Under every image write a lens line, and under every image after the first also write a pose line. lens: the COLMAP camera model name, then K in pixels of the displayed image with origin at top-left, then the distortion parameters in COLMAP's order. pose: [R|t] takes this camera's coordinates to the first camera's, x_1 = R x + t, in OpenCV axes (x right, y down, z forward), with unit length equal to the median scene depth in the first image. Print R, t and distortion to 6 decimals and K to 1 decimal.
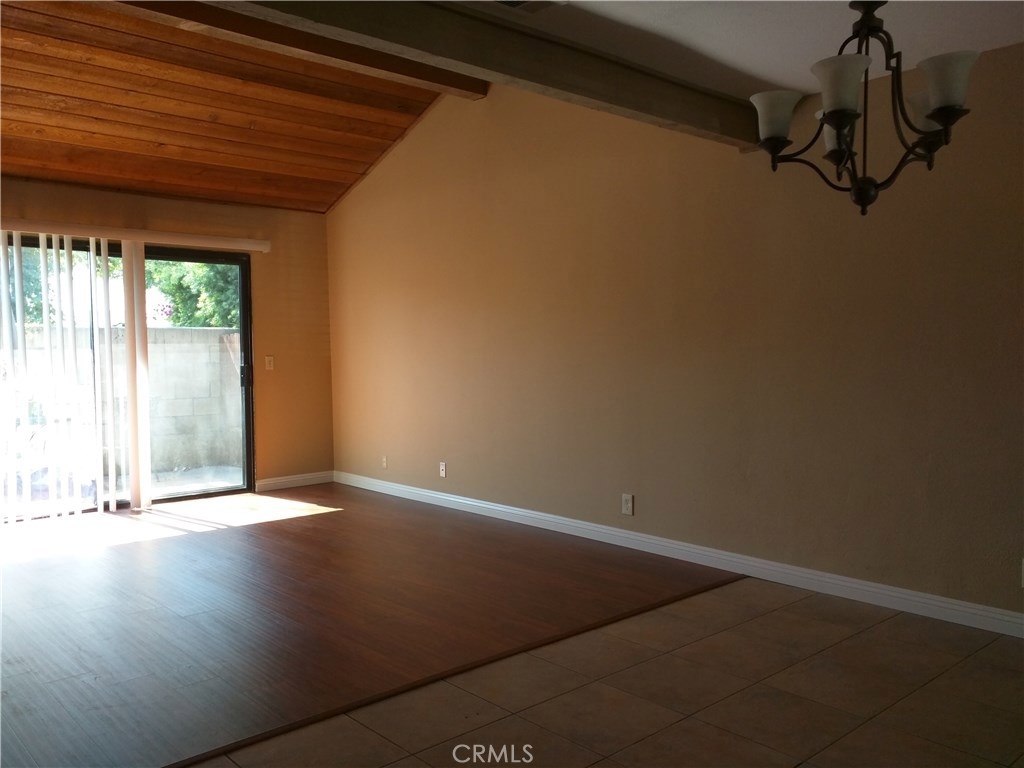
lens RADIAL K [[836.0, 0, 509.8], [0, 836.0, 393.5], [0, 0, 1]] dist [0.019977, -0.014285]
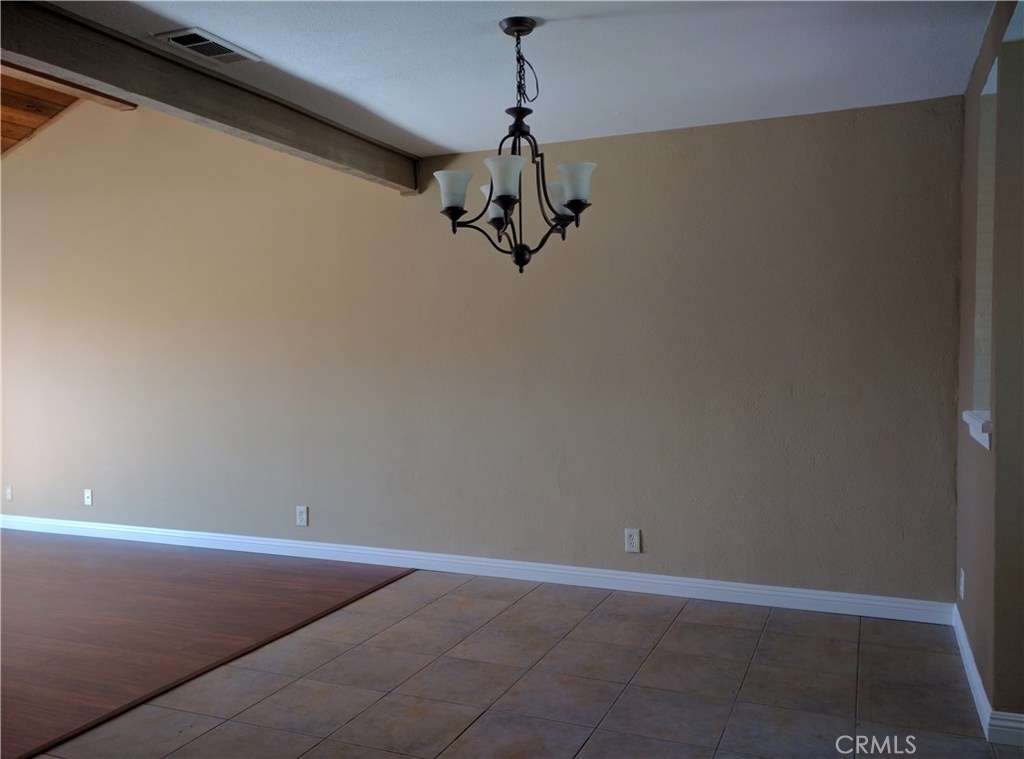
lens RADIAL K [[836.0, 0, 512.7], [0, 836.0, 375.5], [0, 0, 1]] dist [0.019977, -0.014285]
pose [[0.907251, -0.015997, 0.420285, -0.101125], [0.029777, 0.999212, -0.026245, -0.013830], [-0.419534, 0.036325, 0.907013, -0.122140]]
